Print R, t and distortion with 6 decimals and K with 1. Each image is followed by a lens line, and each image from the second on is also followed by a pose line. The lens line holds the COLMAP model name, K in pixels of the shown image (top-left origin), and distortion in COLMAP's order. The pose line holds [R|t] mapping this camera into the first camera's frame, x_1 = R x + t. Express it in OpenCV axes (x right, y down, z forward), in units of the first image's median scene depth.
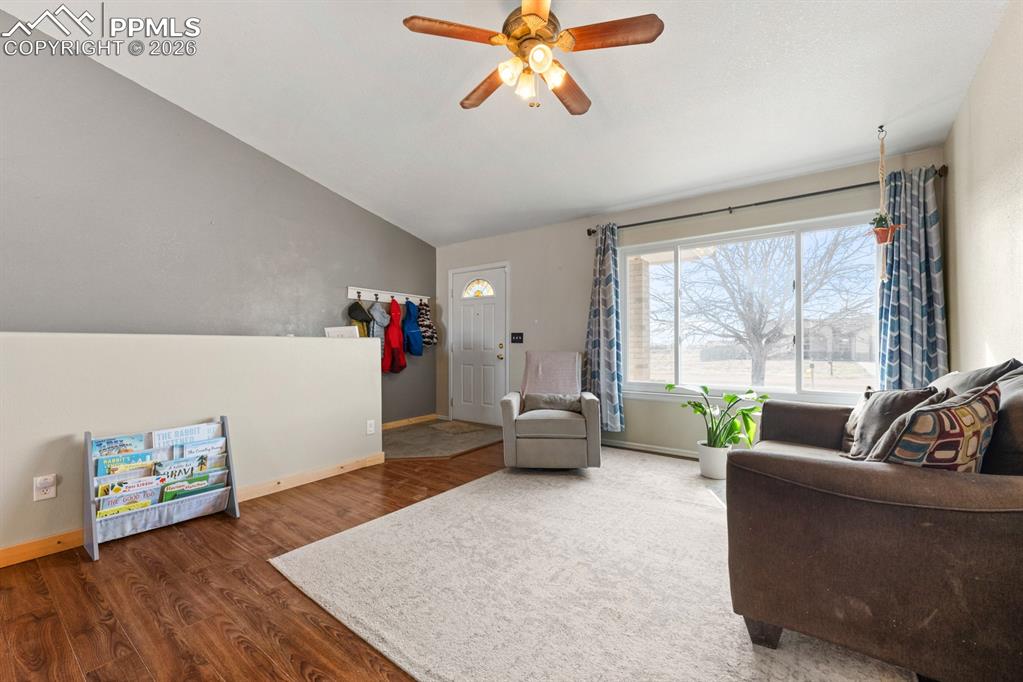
lens RADIAL K [[408.7, 0, 509.6], [0, 408.7, 347.6], [0, 0, 1]] dist [0.001593, -0.000008]
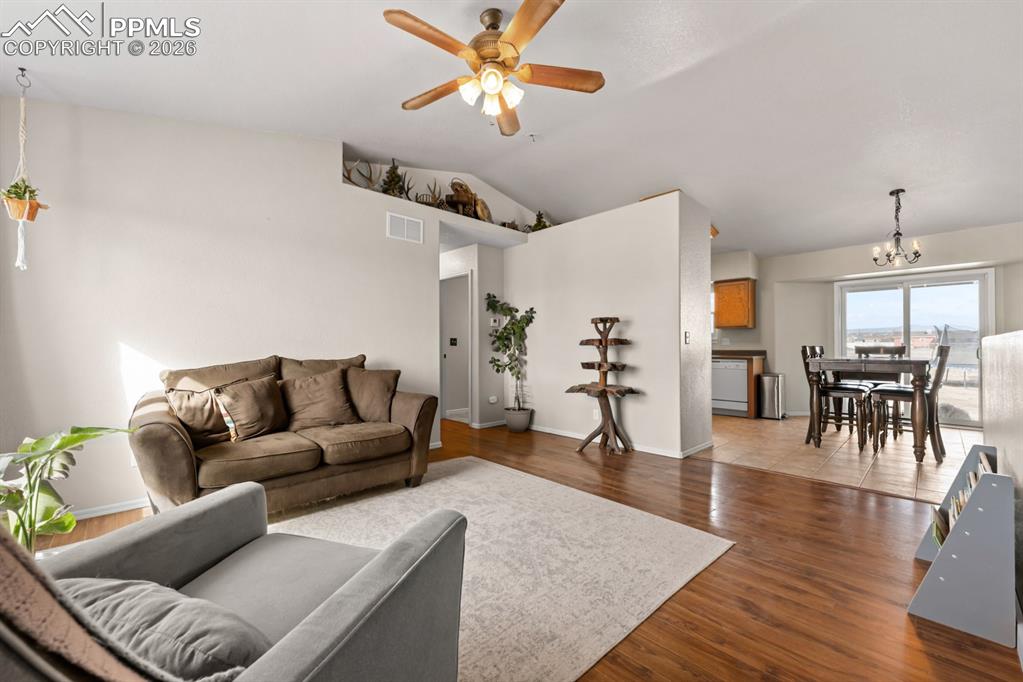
lens RADIAL K [[408.7, 0, 509.6], [0, 408.7, 347.6], [0, 0, 1]] dist [0.001593, -0.000008]
pose [[-0.982795, 0.001123, 0.184696, -0.186452], [0.002545, 0.999969, 0.007462, -0.014737], [-0.184682, 0.007804, -0.982767, 2.067933]]
